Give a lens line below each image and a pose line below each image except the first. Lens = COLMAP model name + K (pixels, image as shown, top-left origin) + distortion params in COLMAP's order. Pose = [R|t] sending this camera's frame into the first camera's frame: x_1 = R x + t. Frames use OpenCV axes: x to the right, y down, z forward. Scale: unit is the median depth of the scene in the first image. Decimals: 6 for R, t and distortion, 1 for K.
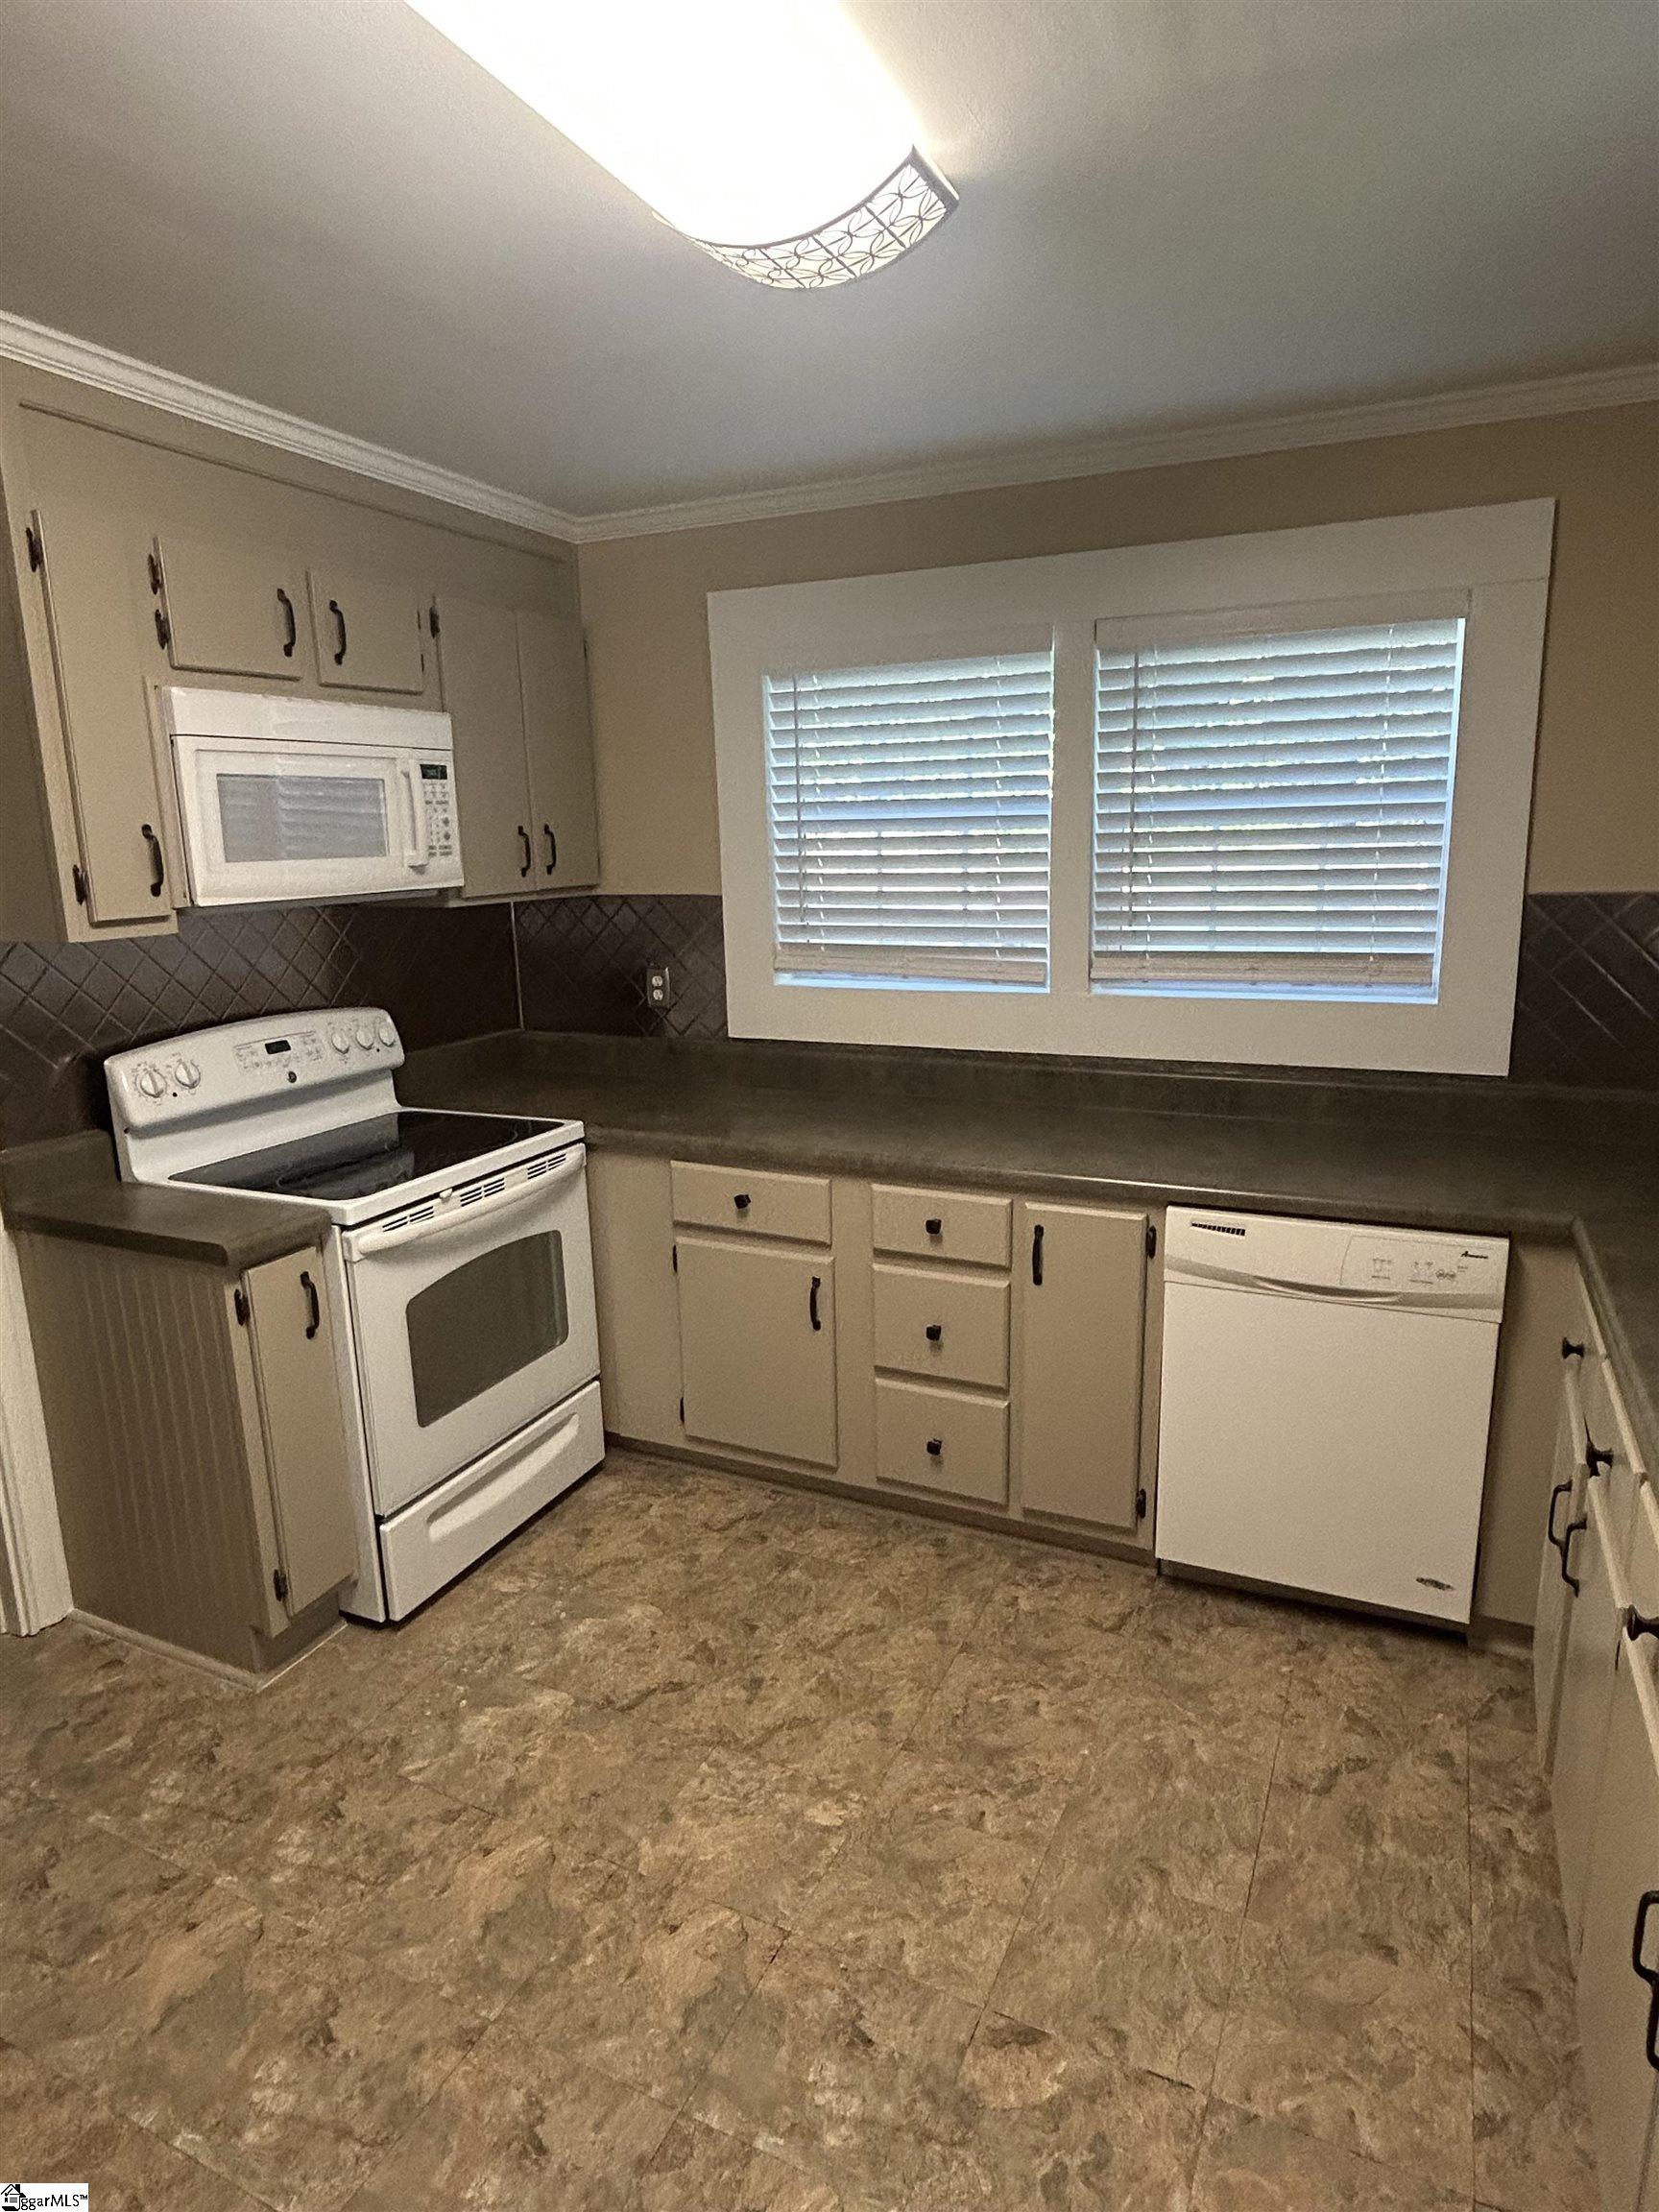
lens RADIAL K [[1280.7, 0, 832.9], [0, 1280.7, 1103.2], [0, 0, 1]] dist [0.001039, 0.005818]
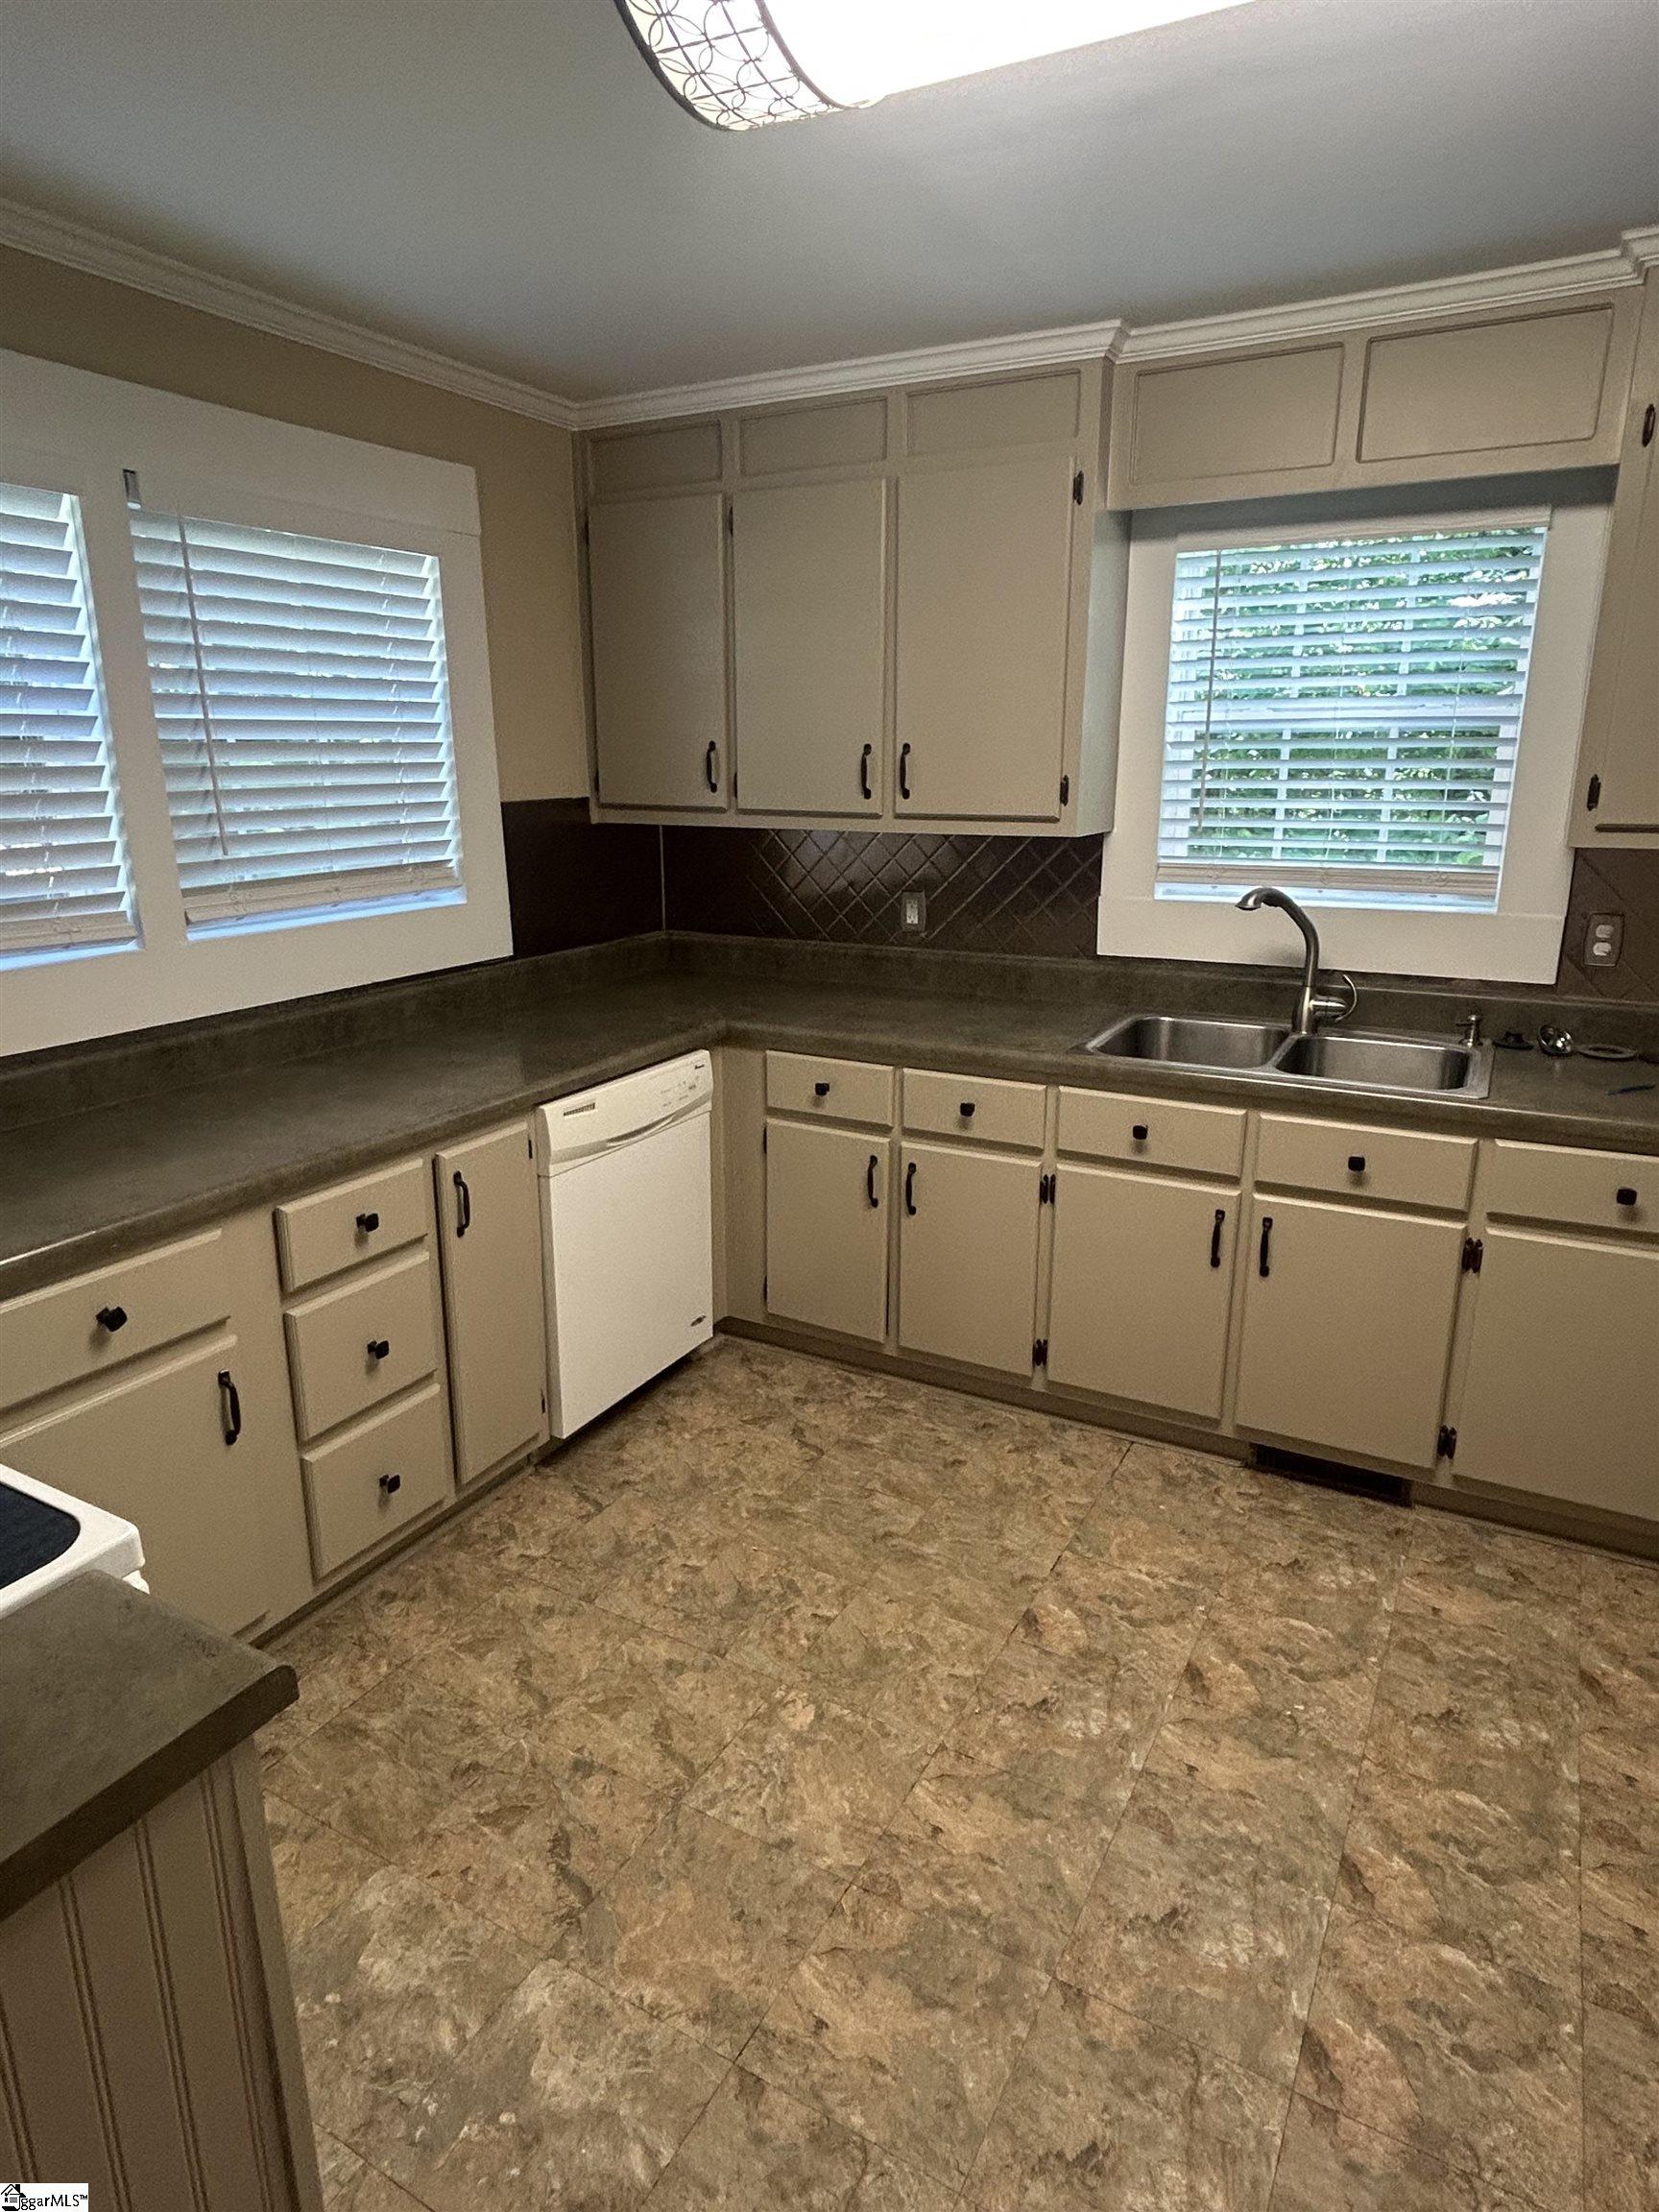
lens RADIAL K [[1280.7, 0, 824.4], [0, 1280.7, 1104.8], [0, 0, 1]] dist [0.001039, 0.005818]
pose [[0.071981, -0.245057, 0.966833, -0.808513], [0.207216, 0.951871, 0.225837, -0.119928], [-0.975643, 0.184087, 0.119297, 0.722900]]
